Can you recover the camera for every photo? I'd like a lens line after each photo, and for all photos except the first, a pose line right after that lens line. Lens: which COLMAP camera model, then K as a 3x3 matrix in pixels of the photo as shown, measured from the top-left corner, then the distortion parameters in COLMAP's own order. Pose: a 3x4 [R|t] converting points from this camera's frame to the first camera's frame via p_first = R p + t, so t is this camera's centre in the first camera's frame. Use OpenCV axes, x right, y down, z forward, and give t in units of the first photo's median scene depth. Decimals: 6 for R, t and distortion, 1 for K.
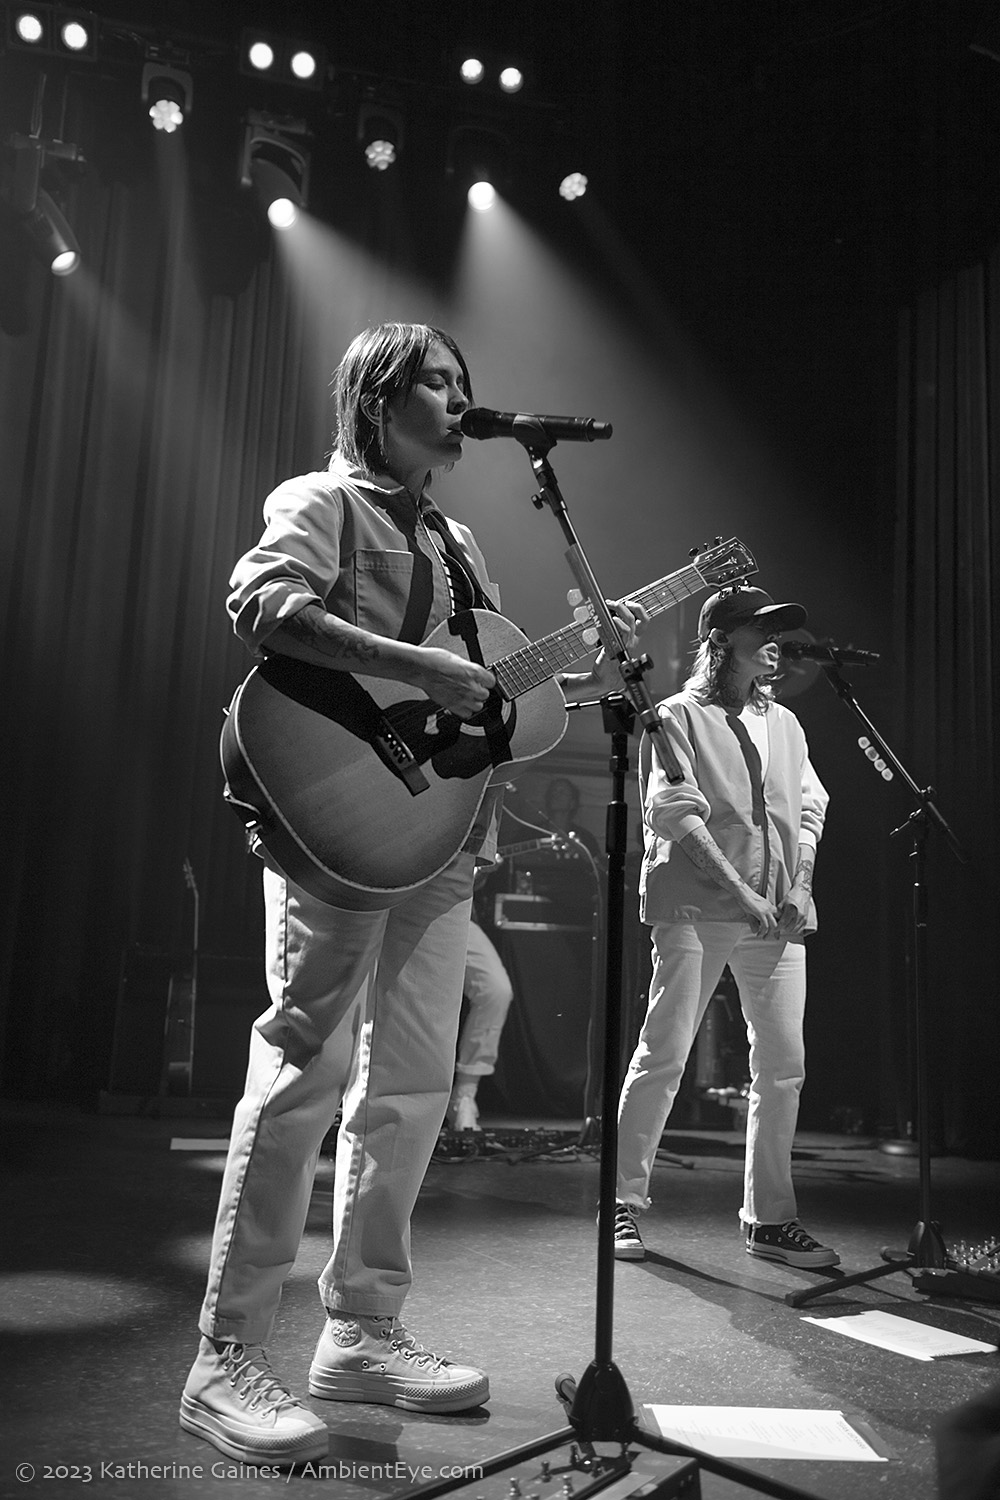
lens RADIAL K [[1500.9, 0, 500.0], [0, 1500.9, 750.0], [0, 0, 1]] dist [-0.003892, 0.011968]
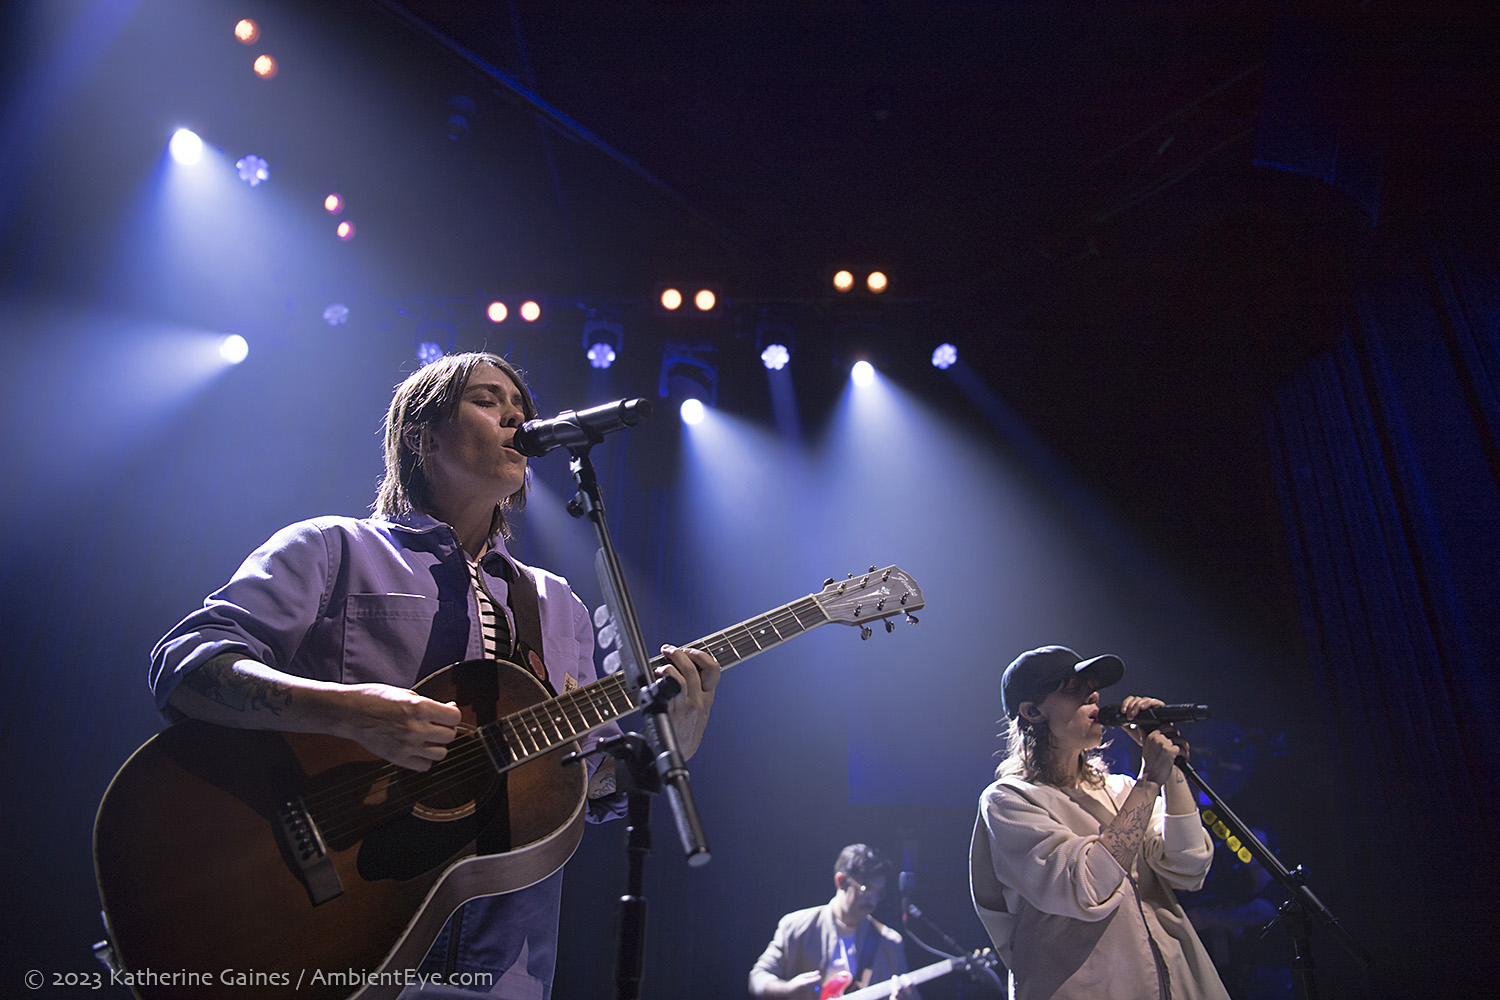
lens RADIAL K [[1187.4, 0, 750.0], [0, 1187.4, 500.0], [0, 0, 1]] dist [-0.018246, -0.004798]
pose [[0.964911, -0.140824, -0.221620, 0.167520], [0.062703, 0.943177, -0.326321, 0.026002], [0.254980, 0.300975, 0.918912, 0.300891]]
